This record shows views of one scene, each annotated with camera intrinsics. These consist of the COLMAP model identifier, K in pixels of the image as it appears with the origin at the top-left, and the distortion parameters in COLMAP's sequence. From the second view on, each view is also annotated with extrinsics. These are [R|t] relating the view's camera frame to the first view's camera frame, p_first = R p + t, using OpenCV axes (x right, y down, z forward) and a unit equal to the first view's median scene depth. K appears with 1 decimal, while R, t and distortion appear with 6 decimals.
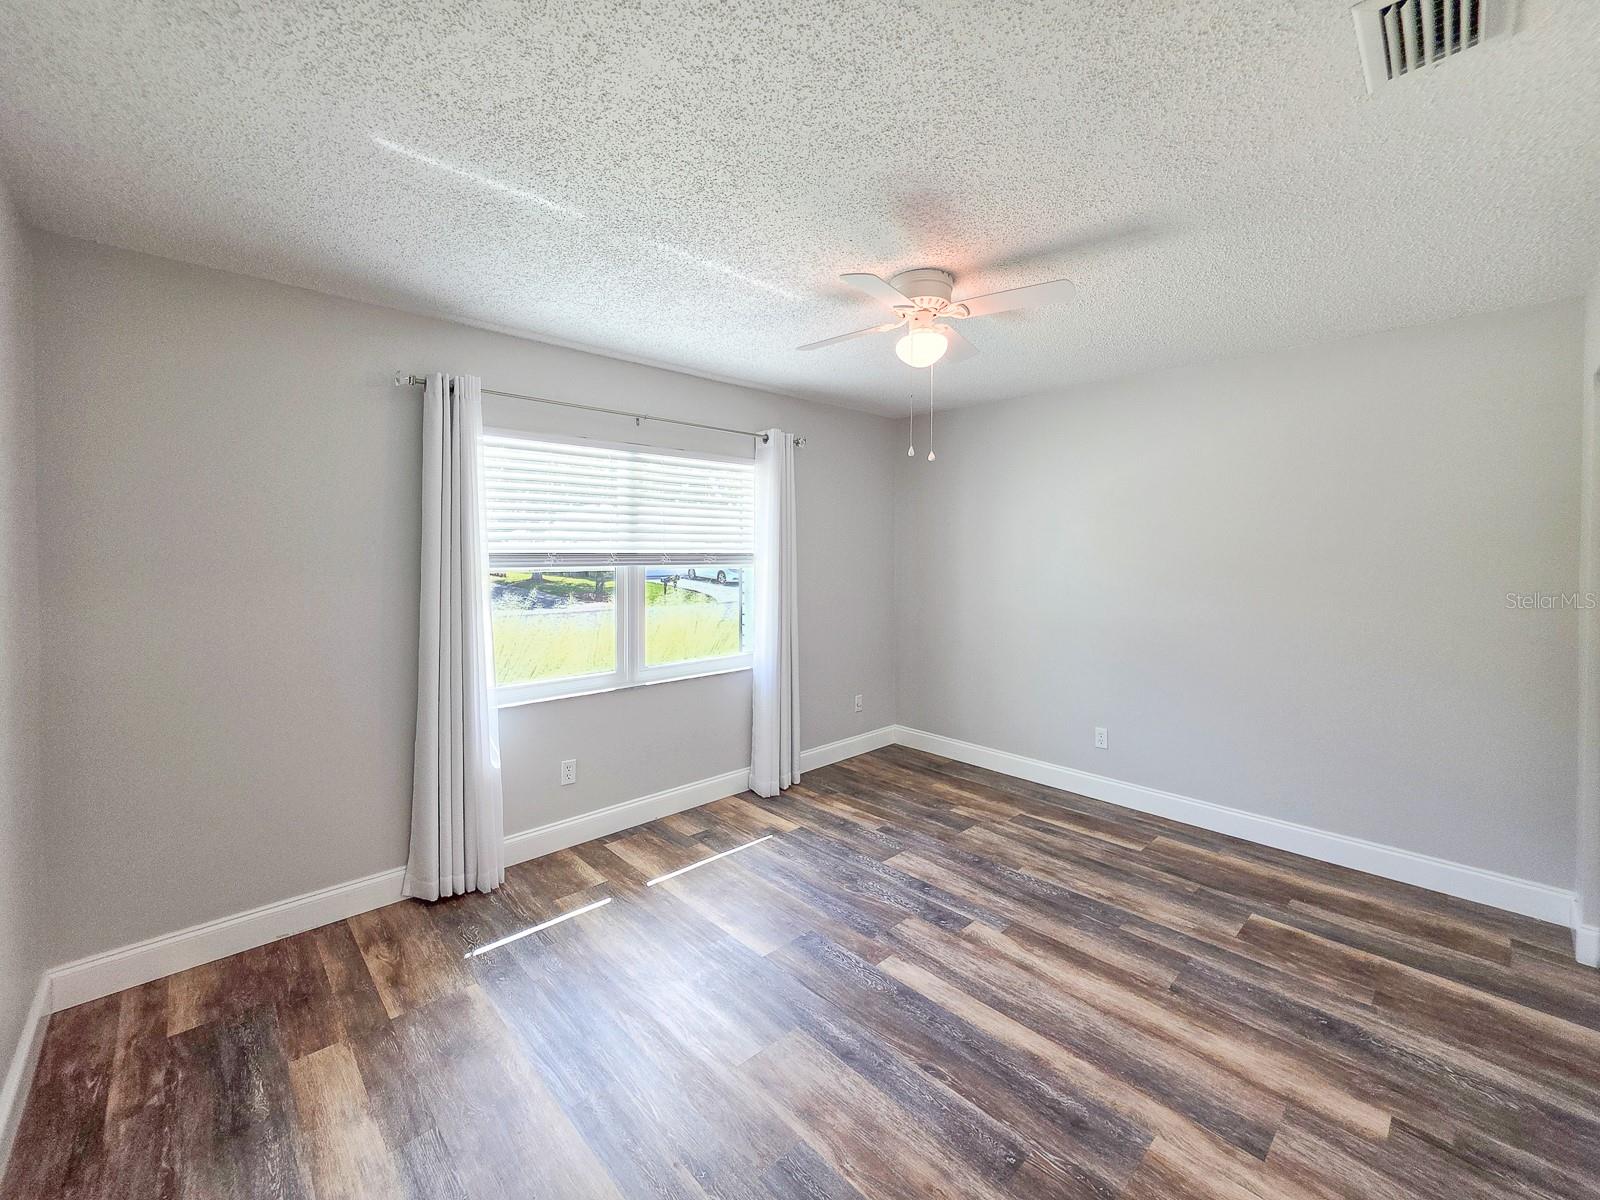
lens RADIAL K [[657.9, 0, 796.8], [0, 657.9, 591.8], [0, 0, 1]] dist [0.003023, 0.000023]
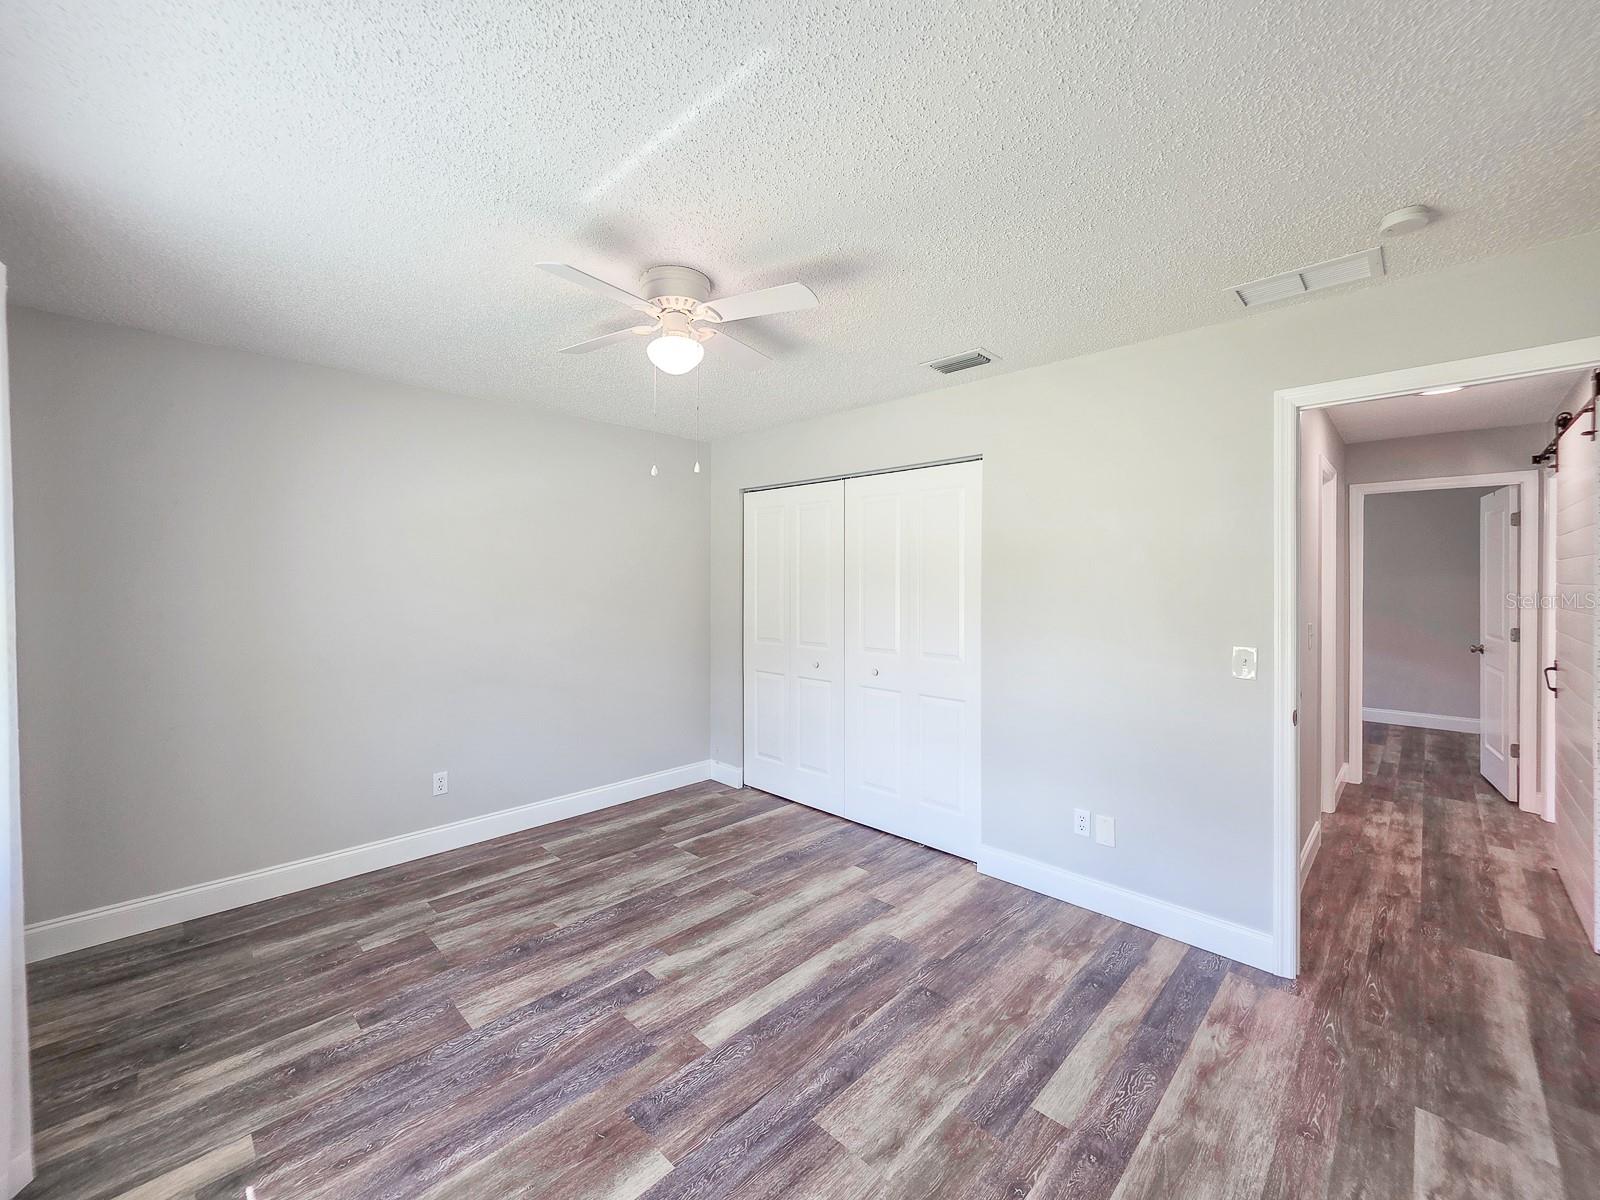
lens RADIAL K [[657.9, 0, 796.9], [0, 657.9, 595.3], [0, 0, 1]] dist [0.003023, 0.000023]
pose [[-0.054694, -0.024201, 0.998210, -0.612236], [0.056174, 0.998048, 0.027275, -0.041292], [-0.996922, 0.057565, -0.053228, 0.737999]]
